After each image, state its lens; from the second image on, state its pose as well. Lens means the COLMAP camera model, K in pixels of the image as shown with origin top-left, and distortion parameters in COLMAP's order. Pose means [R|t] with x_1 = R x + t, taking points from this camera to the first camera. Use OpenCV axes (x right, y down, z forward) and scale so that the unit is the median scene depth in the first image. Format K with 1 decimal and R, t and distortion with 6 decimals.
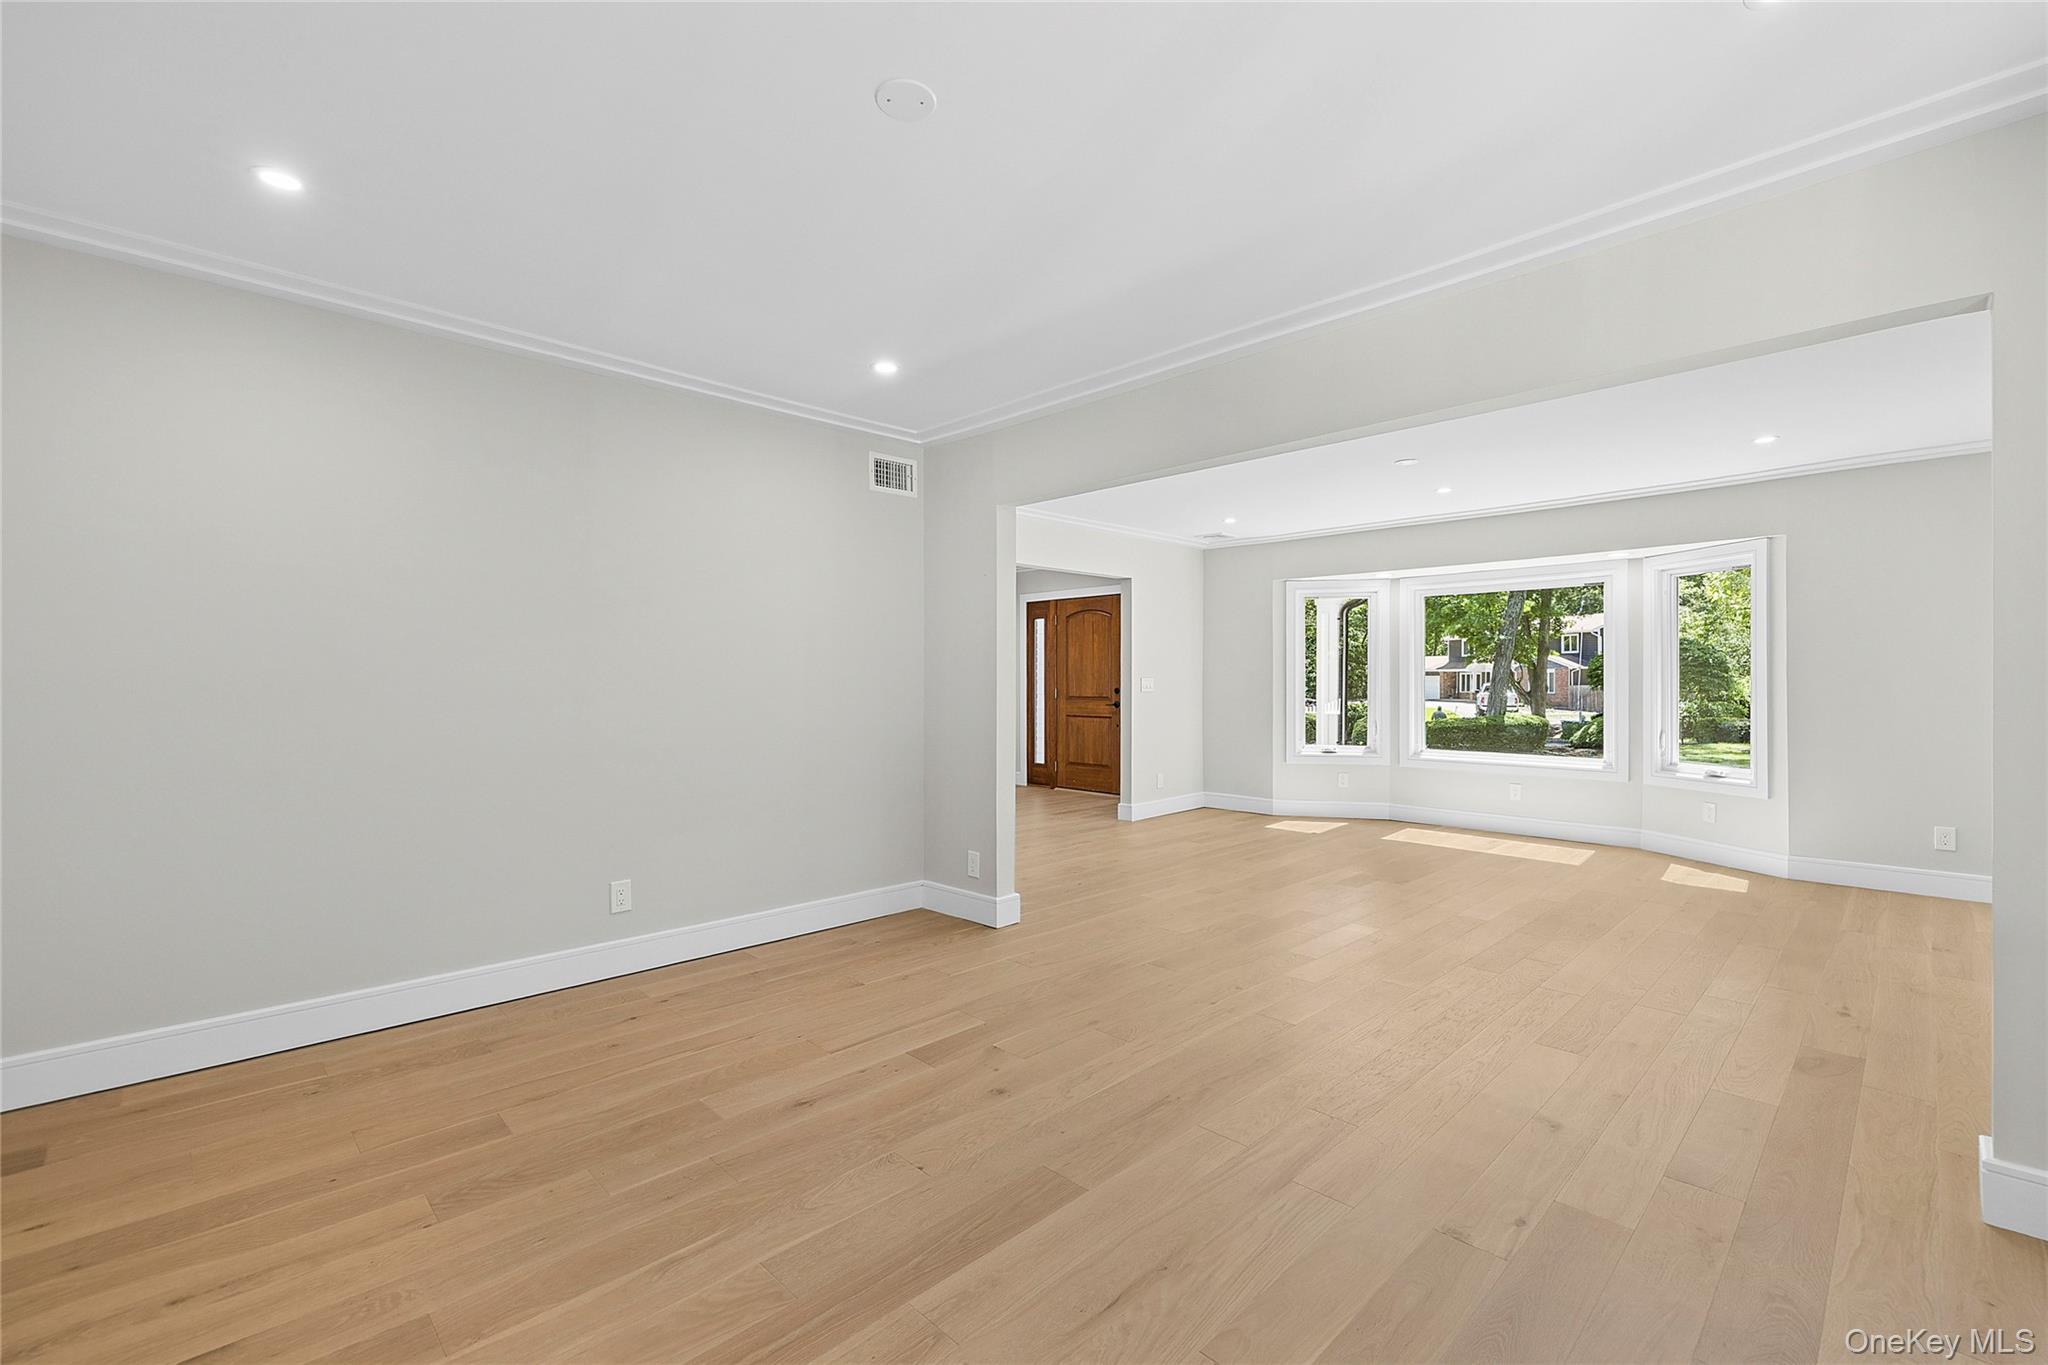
lens RADIAL K [[867.2, 0, 1022.3], [0, 867.2, 684.2], [0, 0, 1]] dist [0.004093, -0.000133]
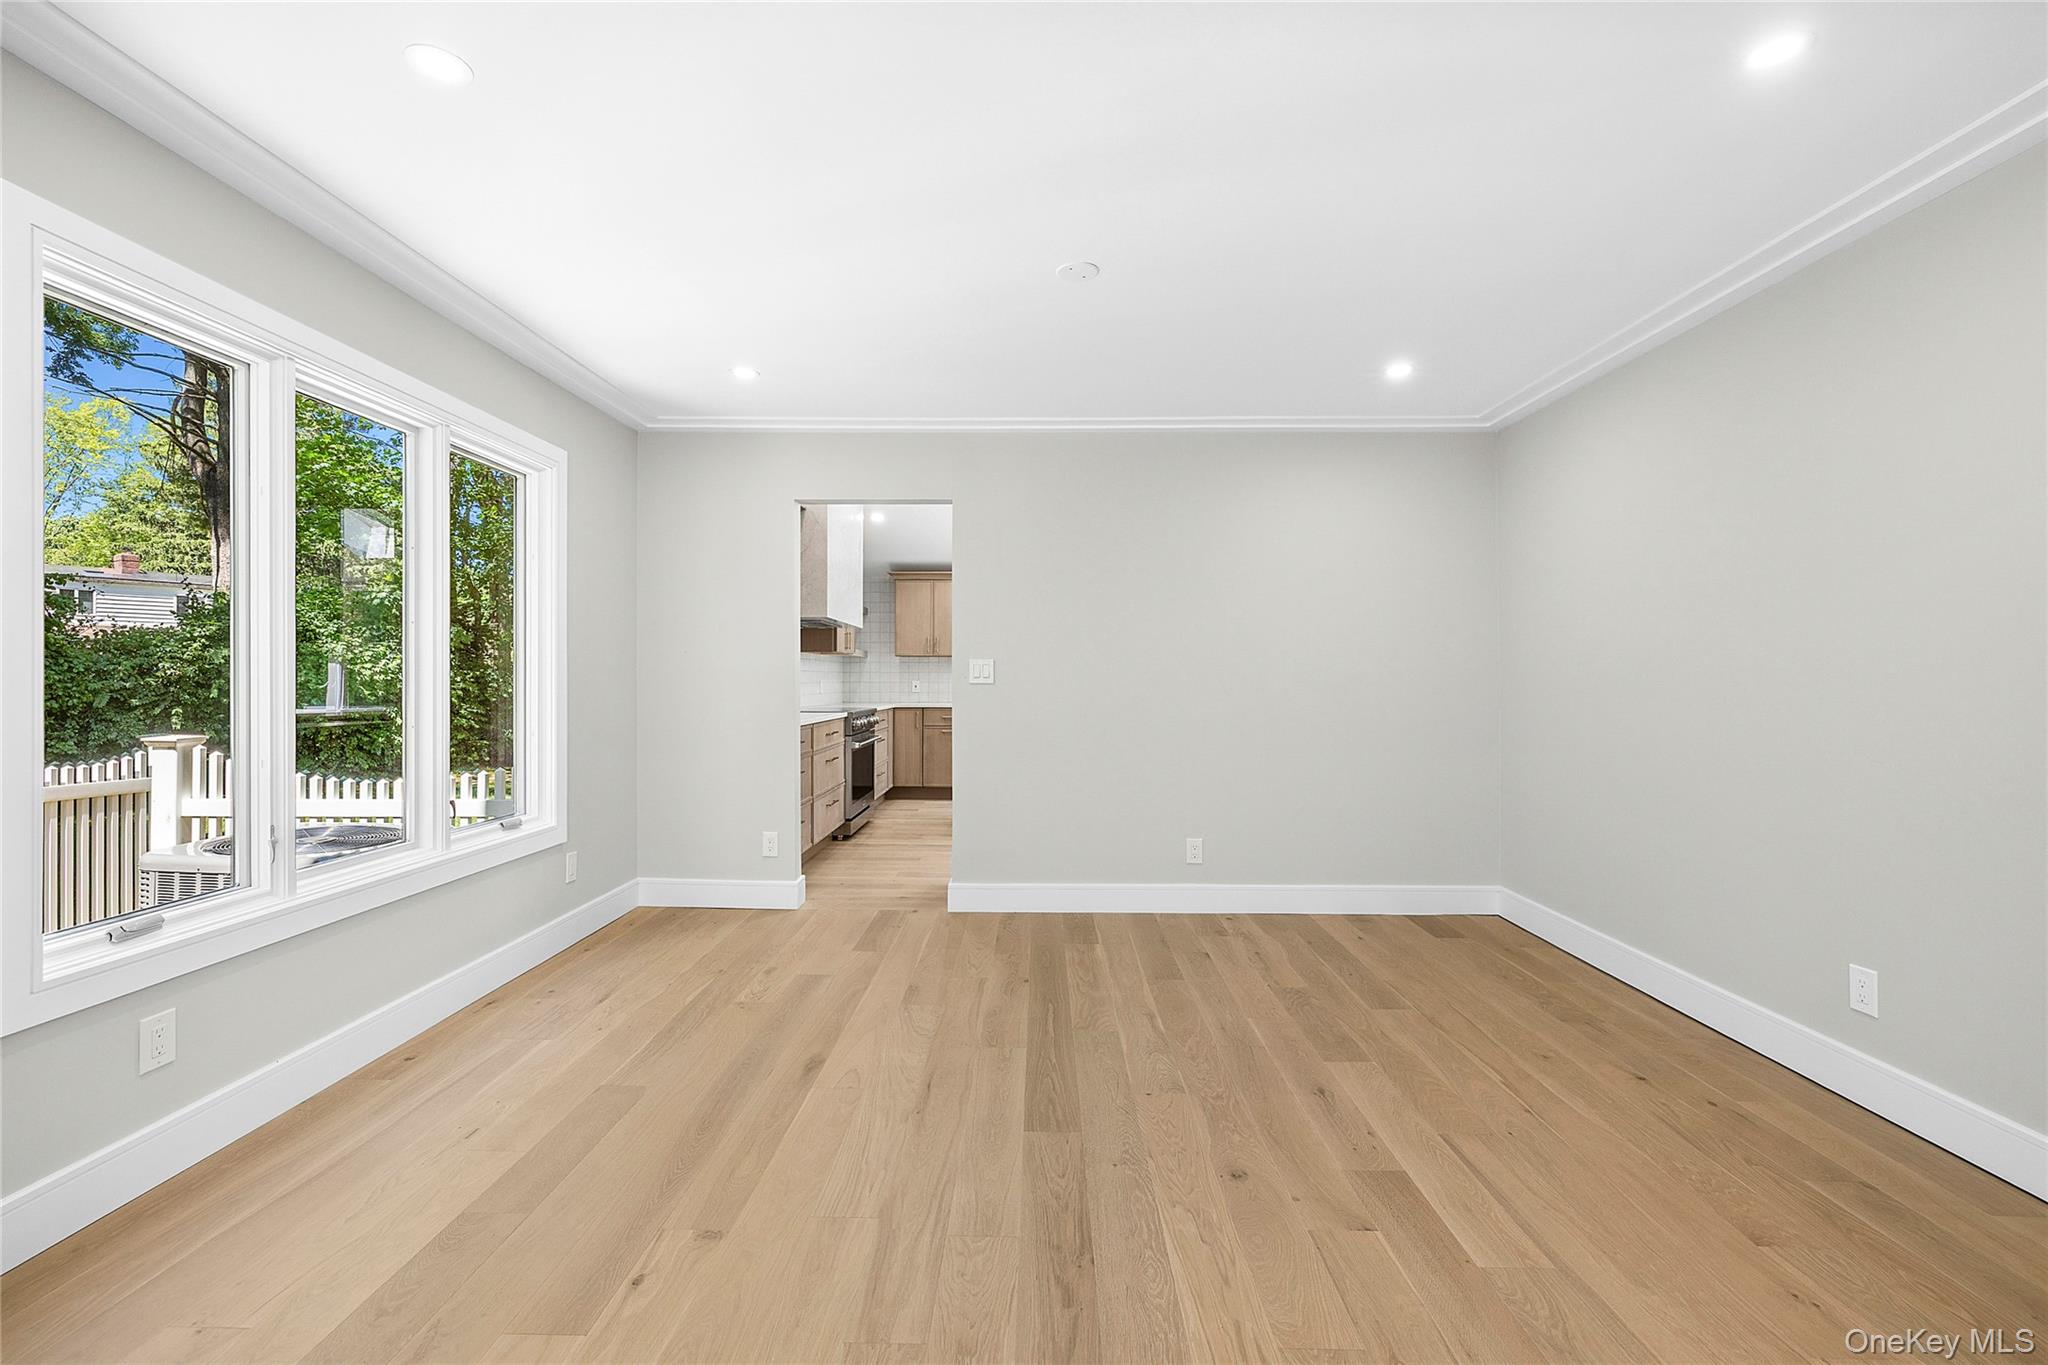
lens RADIAL K [[867.2, 0, 1023.5], [0, 867.2, 678.7], [0, 0, 1]] dist [0.004093, -0.000133]
pose [[-0.704583, -0.003840, -0.709611, 0.750688], [-0.005233, 0.999986, -0.000215, 0.002907], [0.709602, 0.003562, -0.704594, 1.540393]]
